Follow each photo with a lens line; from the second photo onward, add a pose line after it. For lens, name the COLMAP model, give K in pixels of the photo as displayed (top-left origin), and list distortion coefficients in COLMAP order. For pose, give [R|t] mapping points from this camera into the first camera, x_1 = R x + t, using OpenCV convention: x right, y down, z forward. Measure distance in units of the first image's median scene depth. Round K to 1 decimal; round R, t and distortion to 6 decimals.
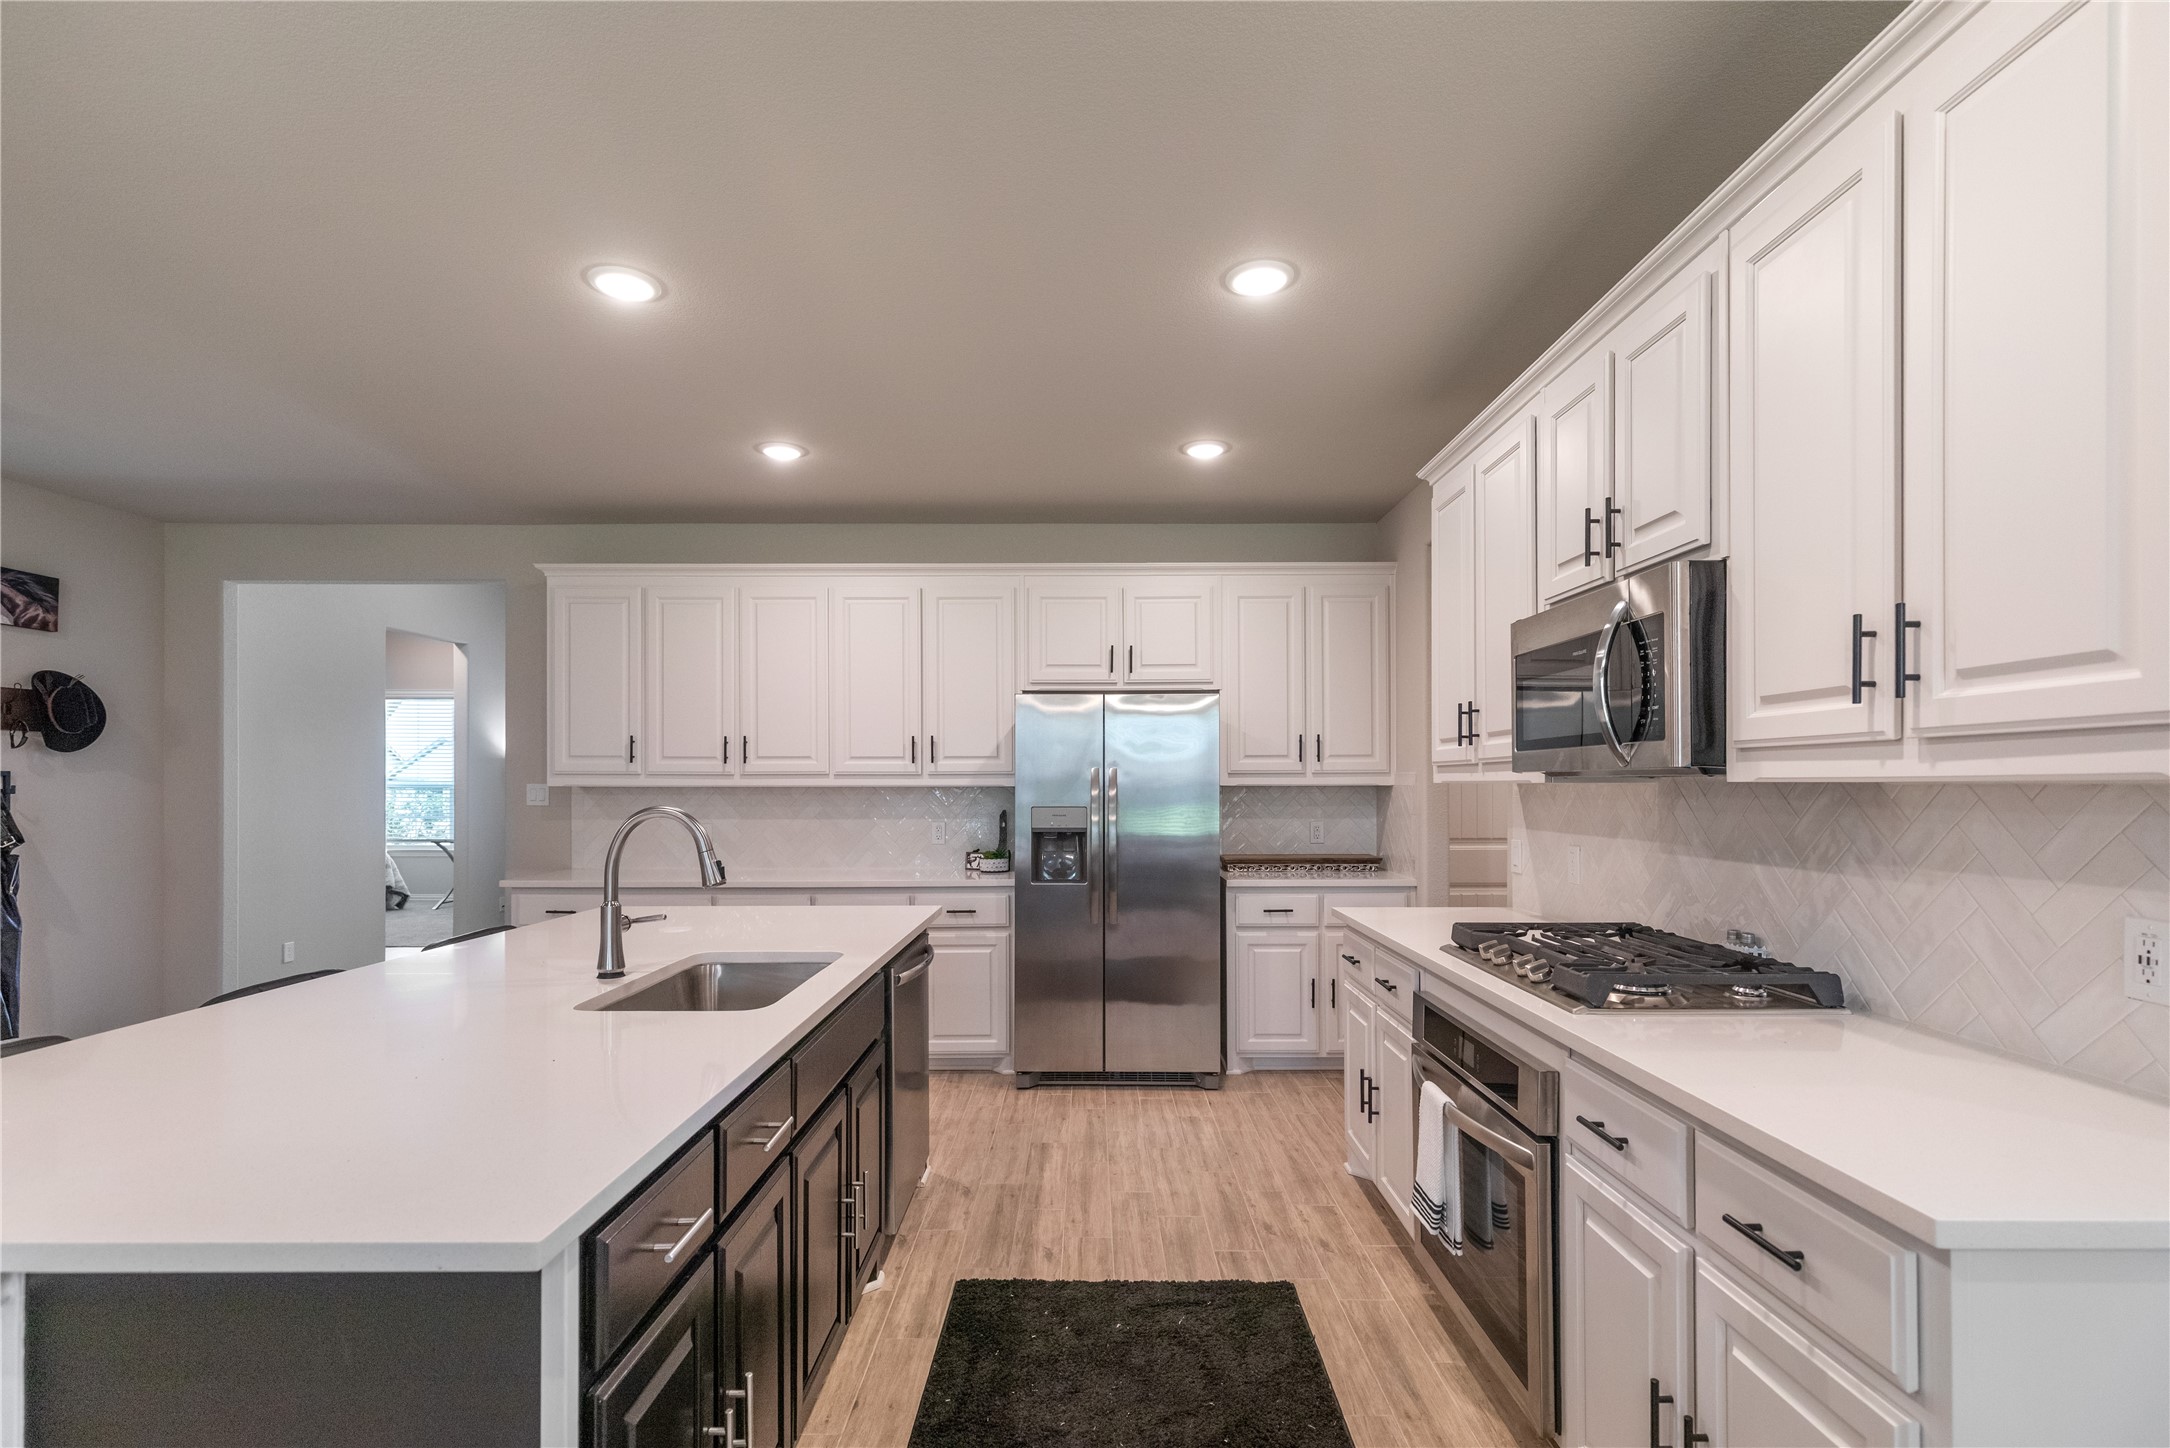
lens RADIAL K [[1005.1, 0, 1092.8], [0, 1005.1, 778.8], [0, 0, 1]] dist [0.002334, 0.000290]
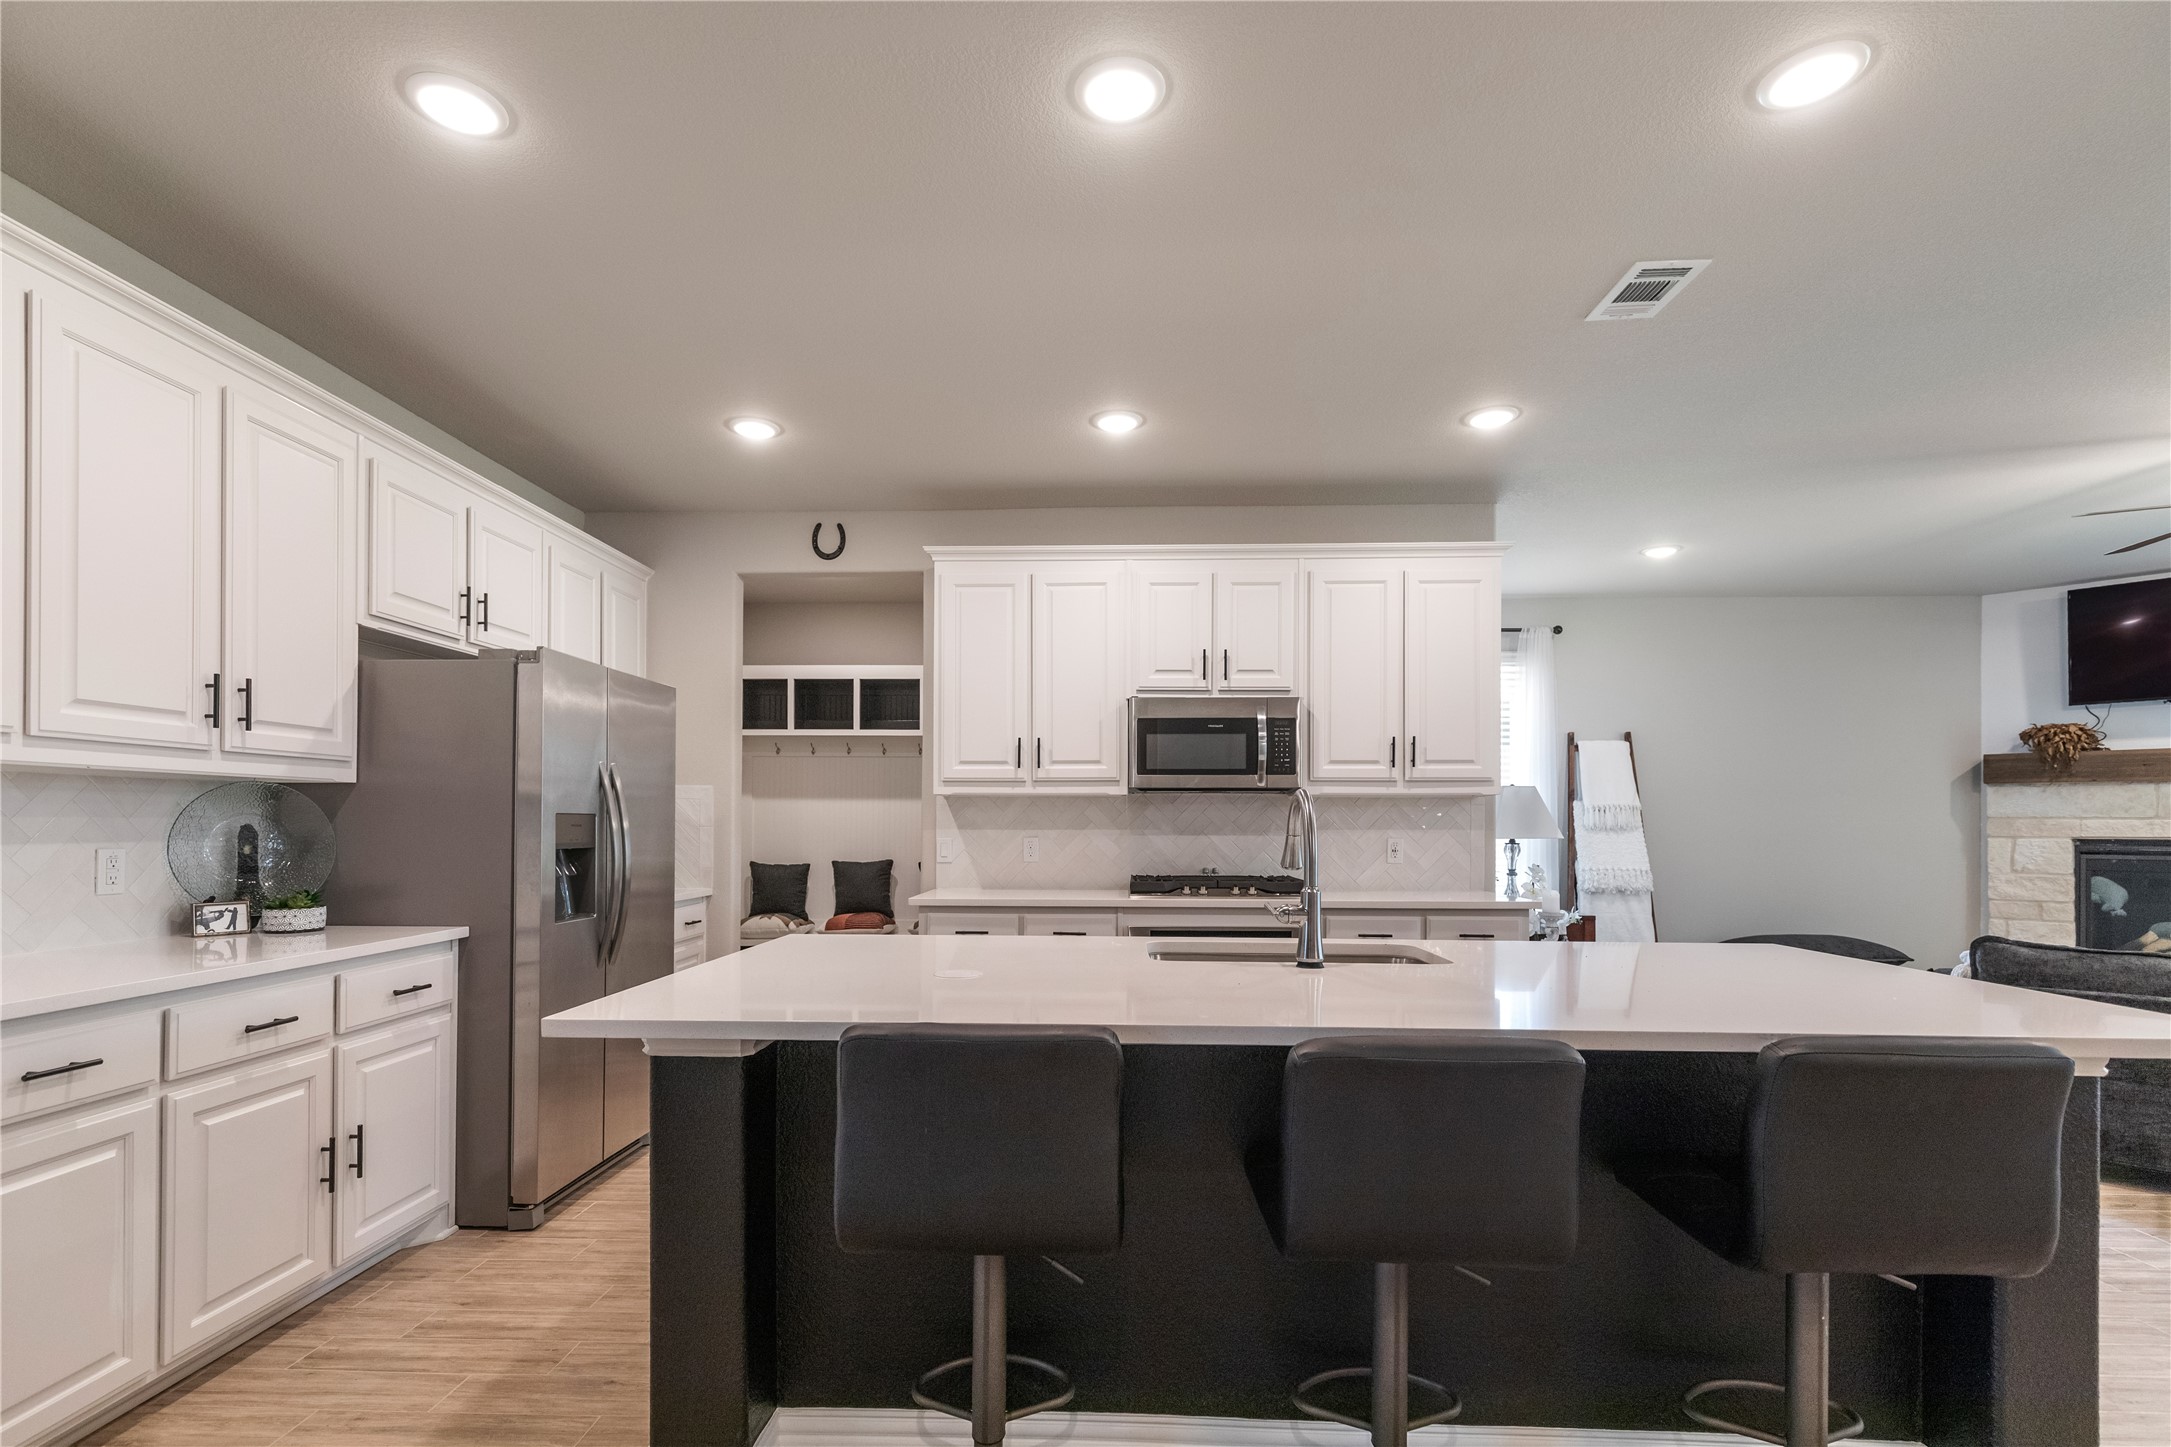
lens RADIAL K [[1015.0, 0, 1074.0], [0, 1015.0, 819.0], [0, 0, 1]] dist [0.005362, 0.000131]
pose [[0.043421, 0.006764, 0.999034, -1.051979], [-0.007635, 0.999950, -0.006439, 0.047673], [-0.999028, -0.007348, 0.043470, 0.859782]]
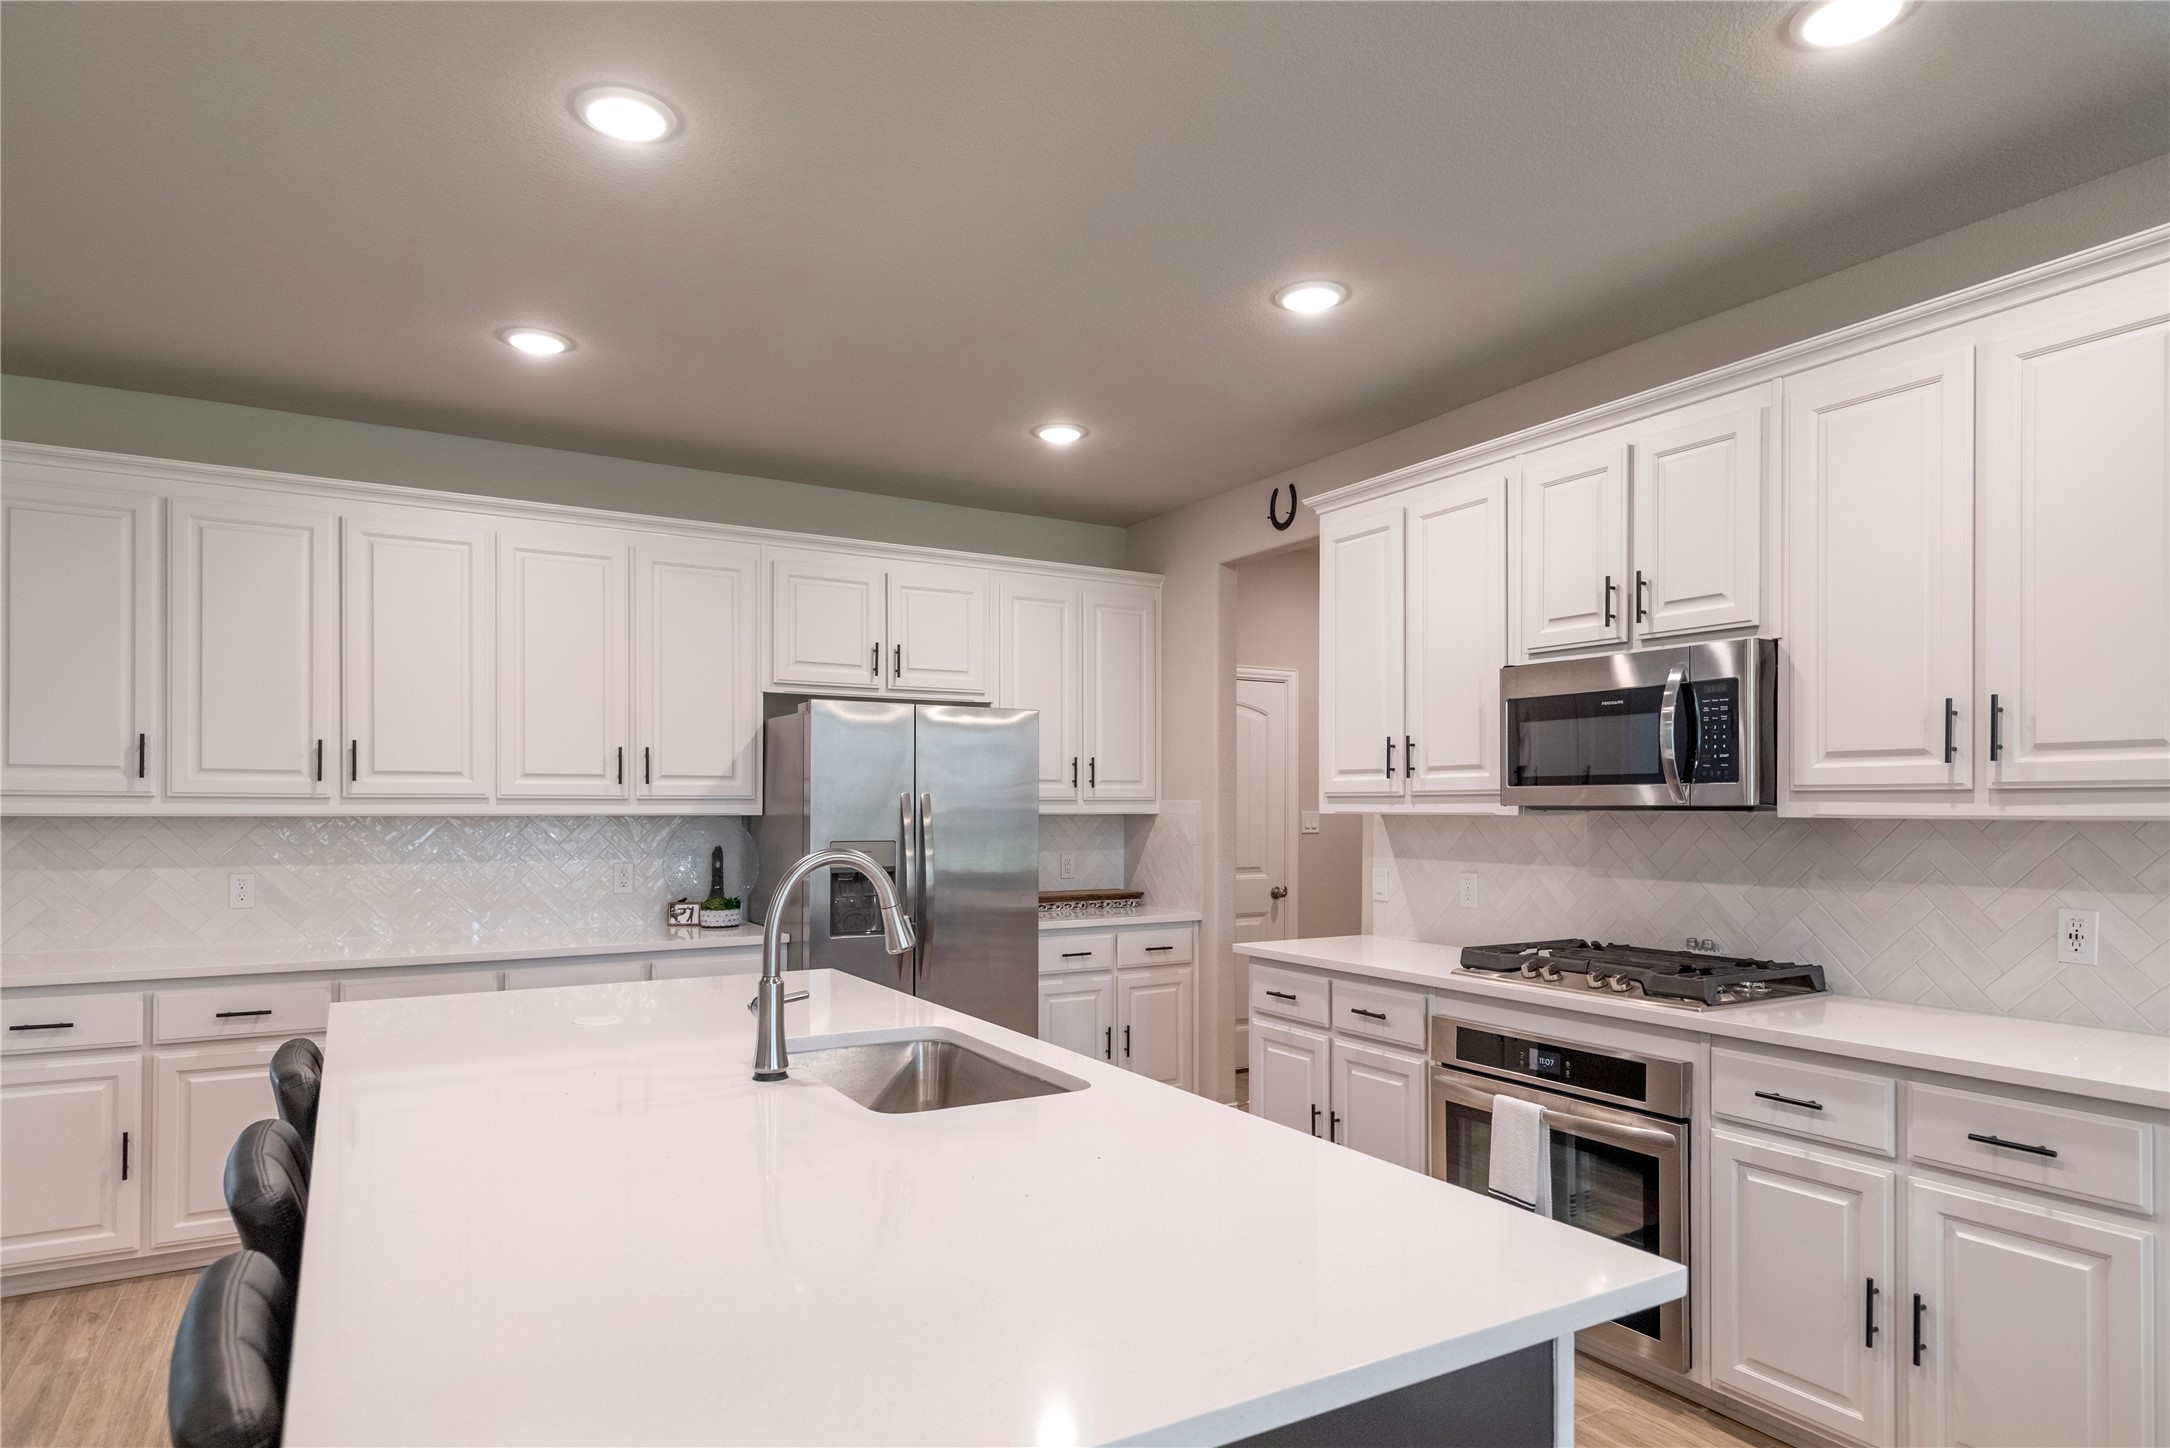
lens RADIAL K [[1246.8, 0, 1094.2], [0, 1246.8, 798.2], [0, 0, 1]] dist [0.002425, 0.000264]
pose [[0.861712, 0.006378, 0.507357, -0.538751], [-0.005762, 0.999980, -0.002786, -0.006861], [-0.507365, -0.000523, 0.861731, 0.055842]]
